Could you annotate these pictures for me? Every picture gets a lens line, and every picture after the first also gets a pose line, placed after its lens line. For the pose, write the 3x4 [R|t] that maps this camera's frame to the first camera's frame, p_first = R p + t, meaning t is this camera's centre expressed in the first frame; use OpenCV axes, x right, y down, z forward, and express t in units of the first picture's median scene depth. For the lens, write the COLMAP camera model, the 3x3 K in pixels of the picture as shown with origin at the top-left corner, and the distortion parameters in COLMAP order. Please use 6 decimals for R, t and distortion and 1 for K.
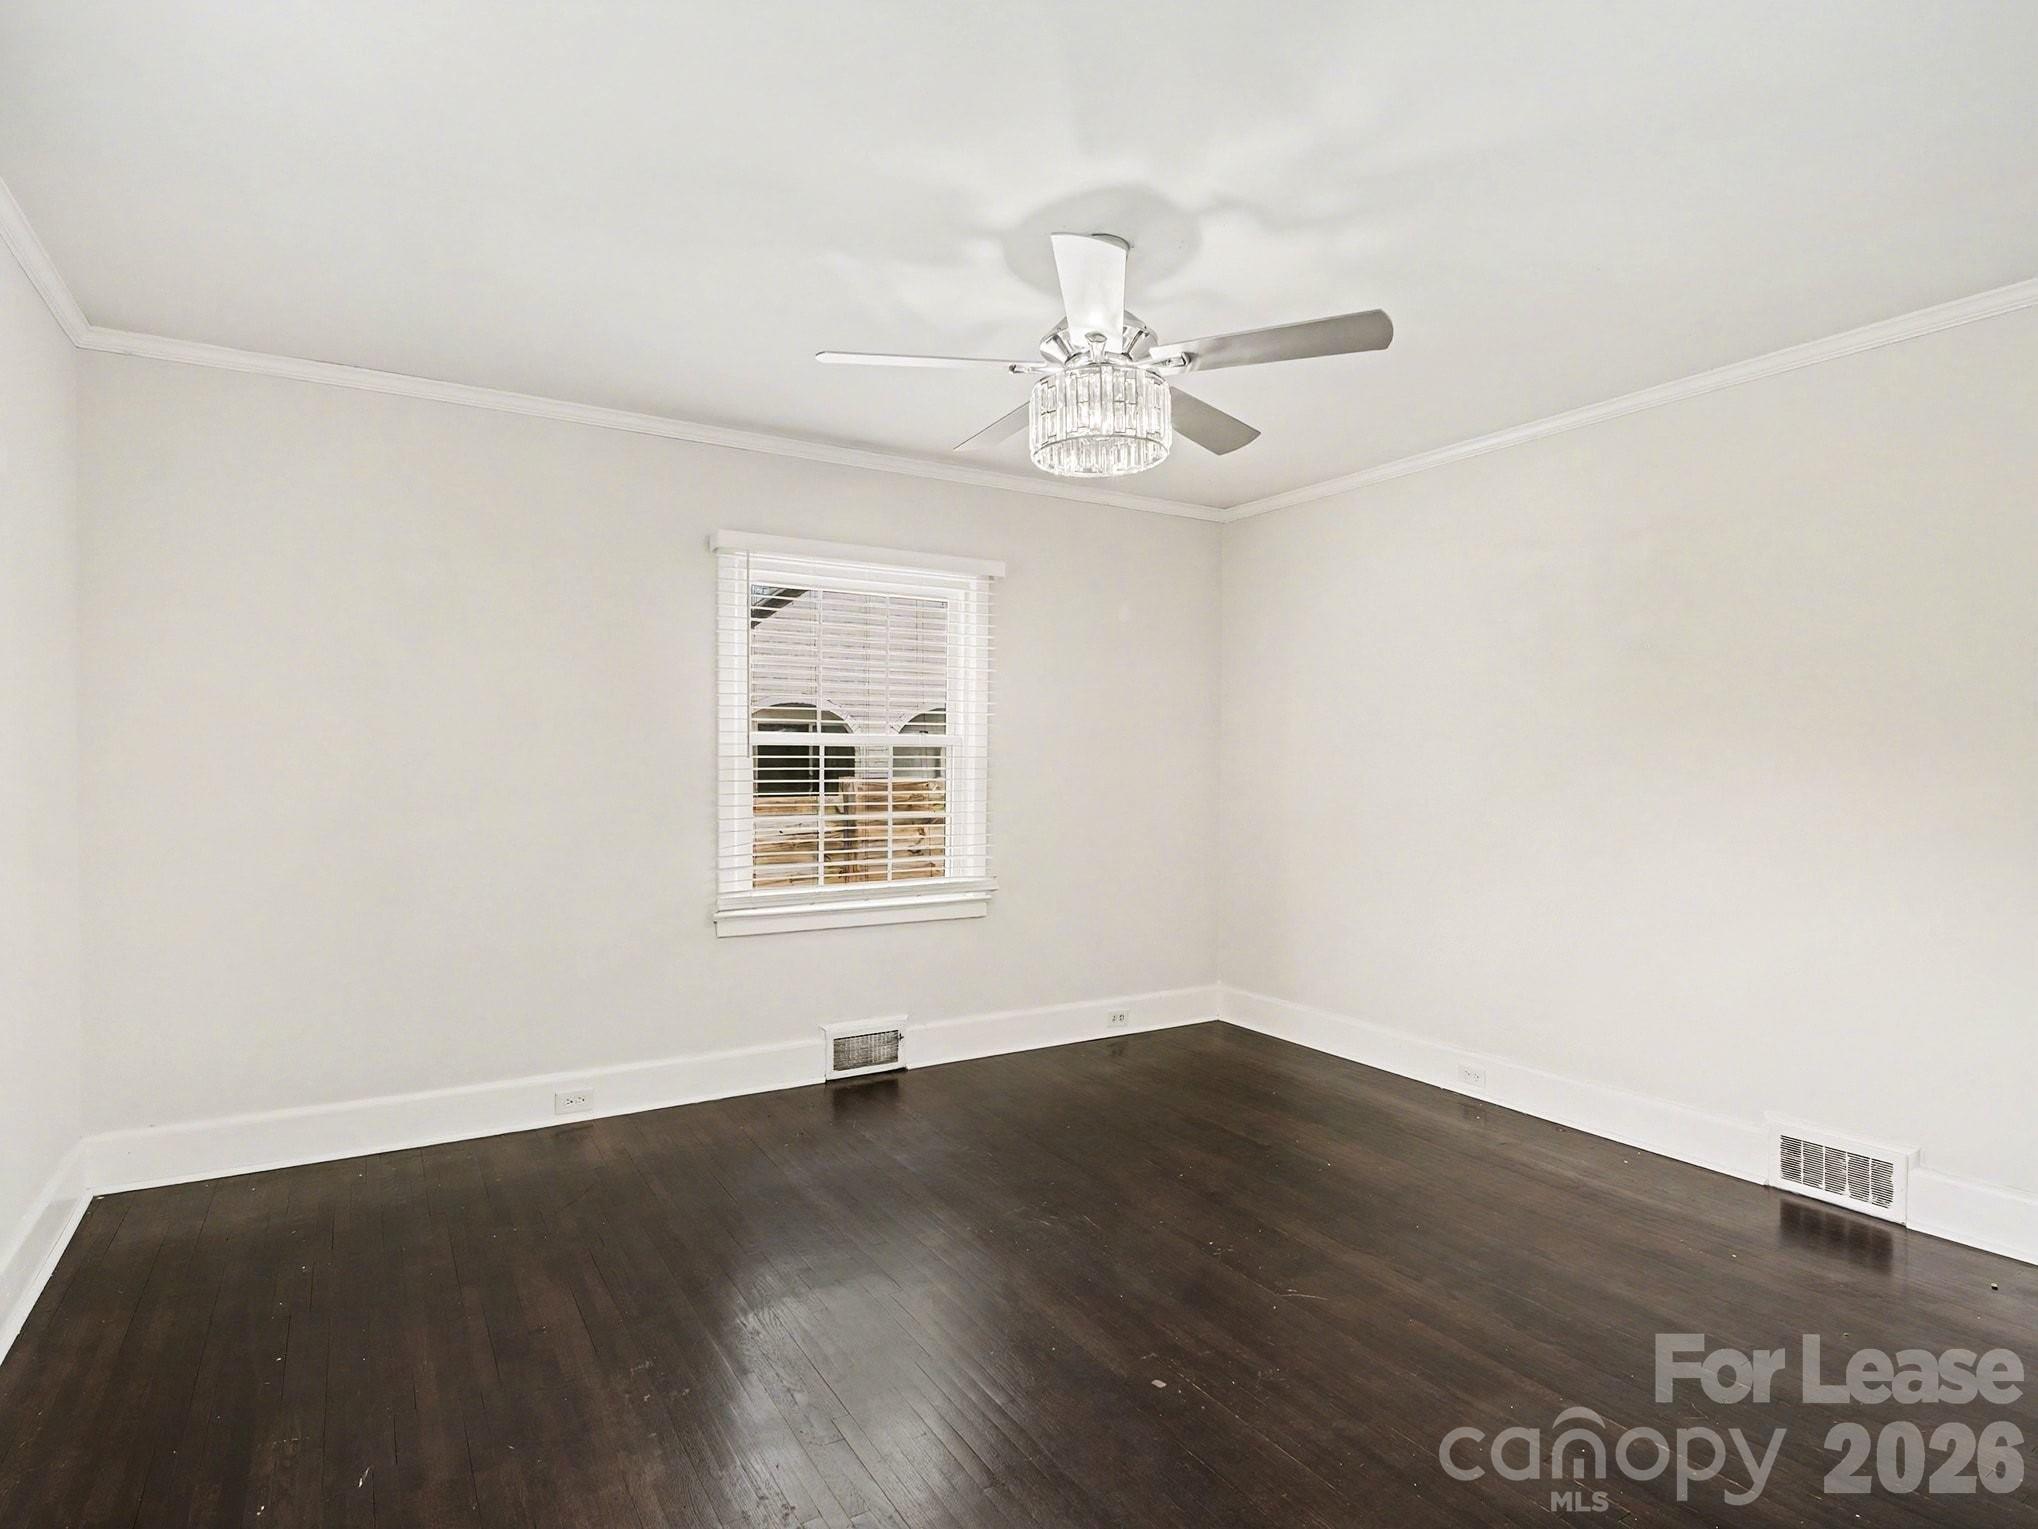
lens RADIAL K [[1114.7, 0, 1010.5], [0, 1114.7, 769.3], [0, 0, 1]] dist [0.001430, -0.001601]
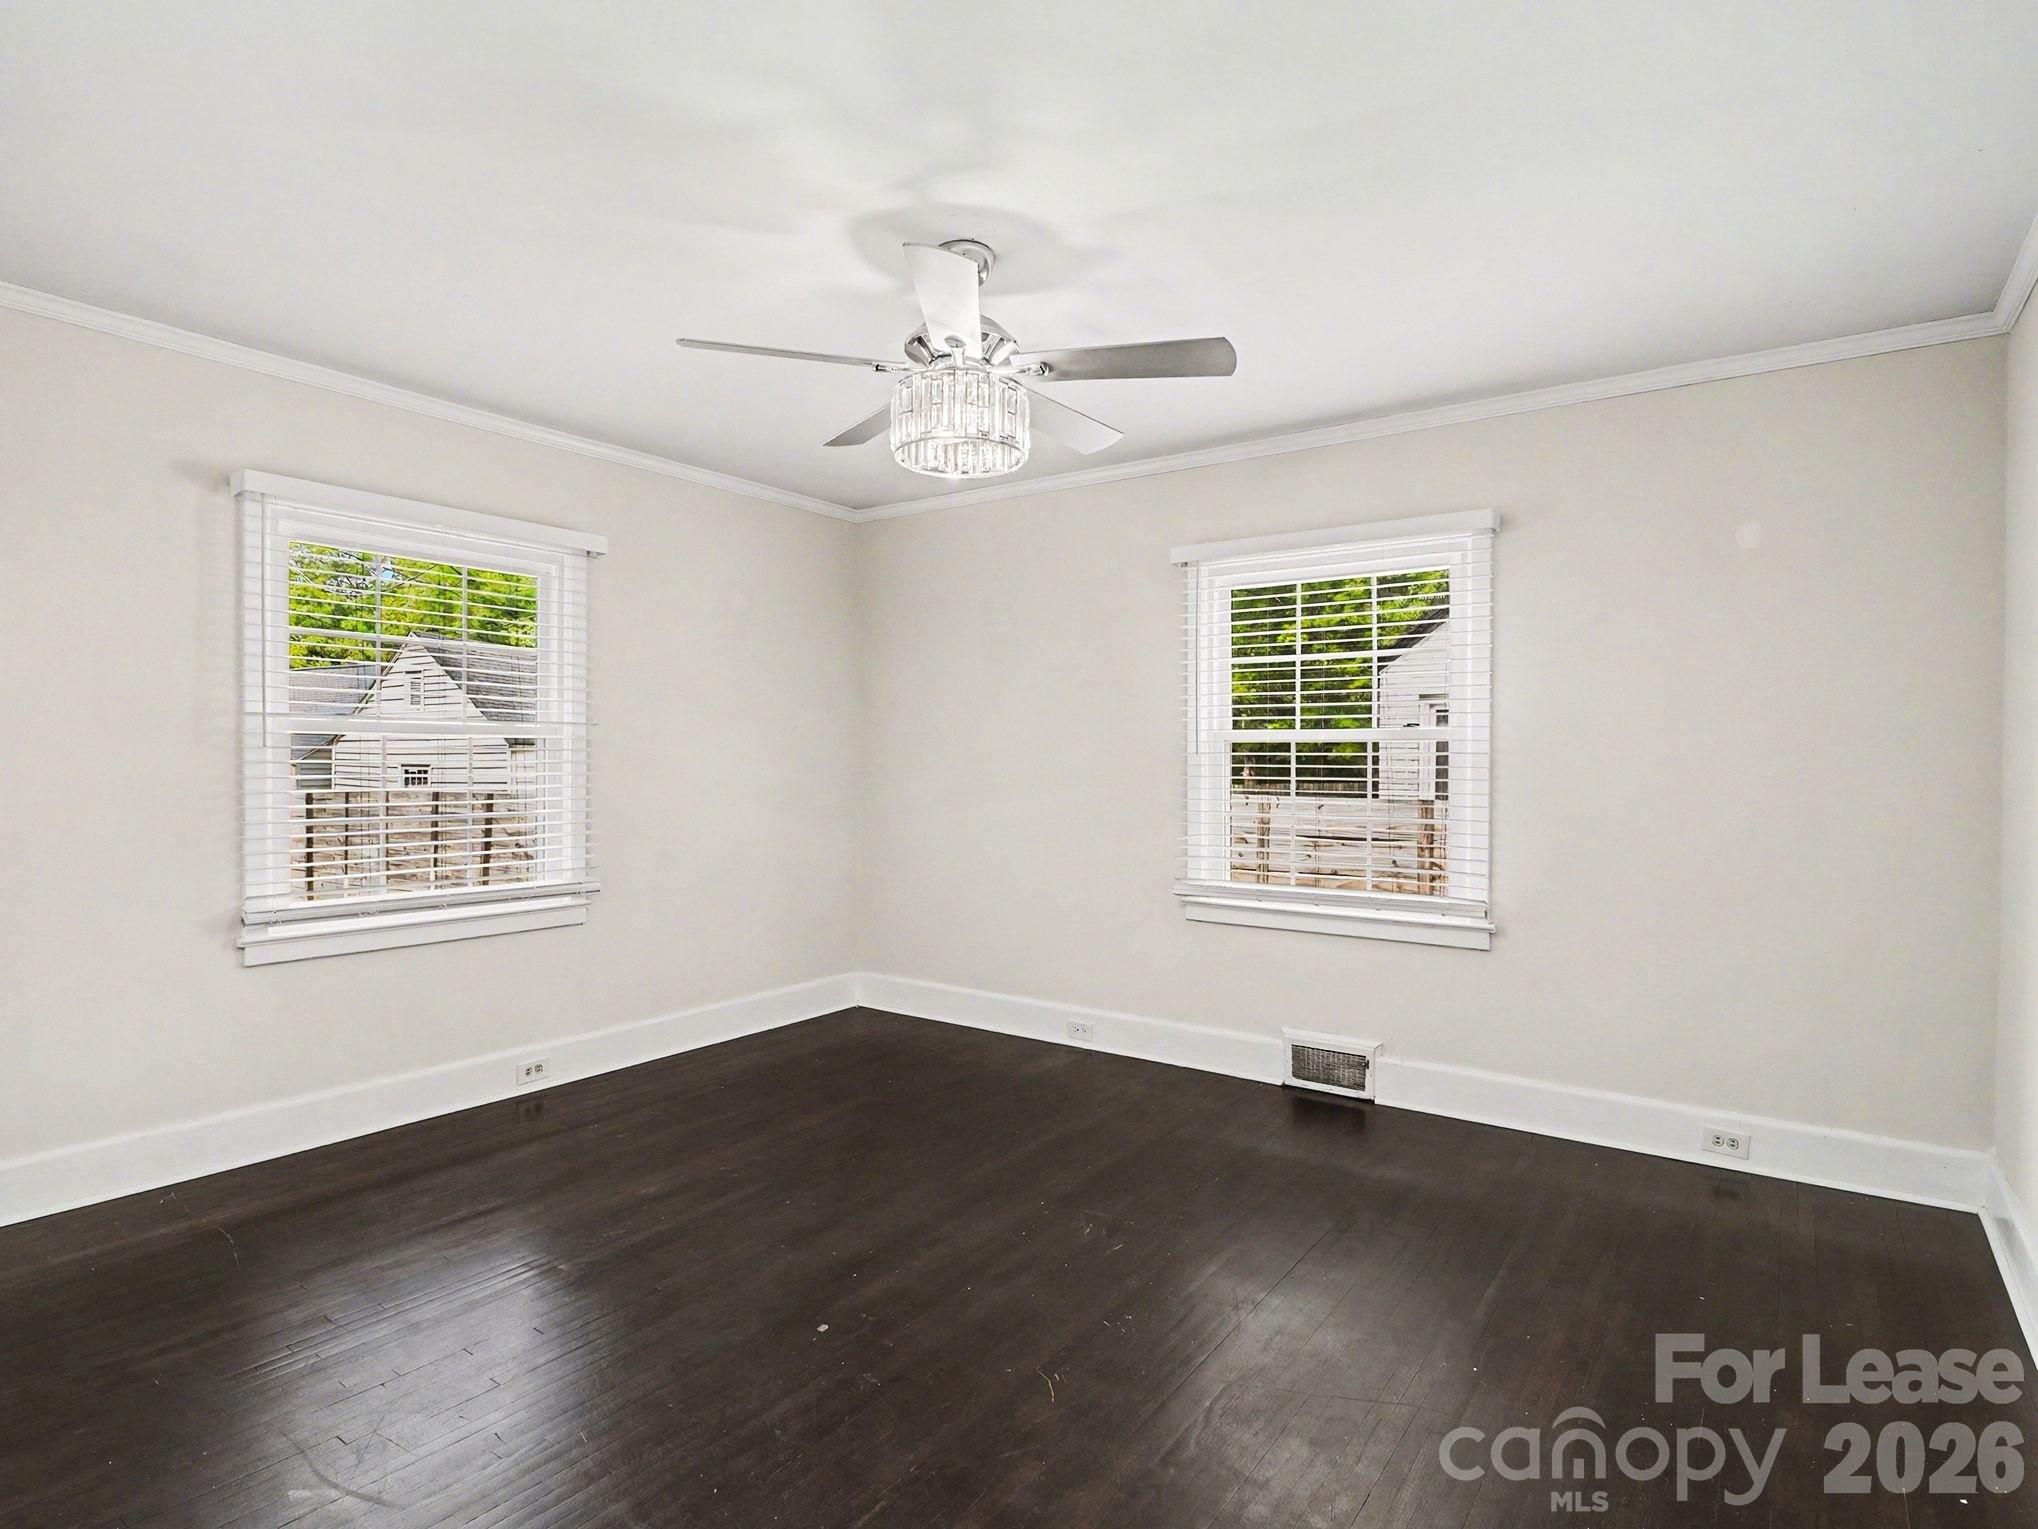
lens RADIAL K [[1114.7, 0, 1010.5], [0, 1114.7, 769.3], [0, 0, 1]] dist [0.001430, -0.001601]
pose [[0.378200, 0.008722, -0.925683, 0.640150], [-0.011137, 0.999926, 0.004872, 0.000535], [0.925657, 0.008467, 0.378269, 0.402106]]
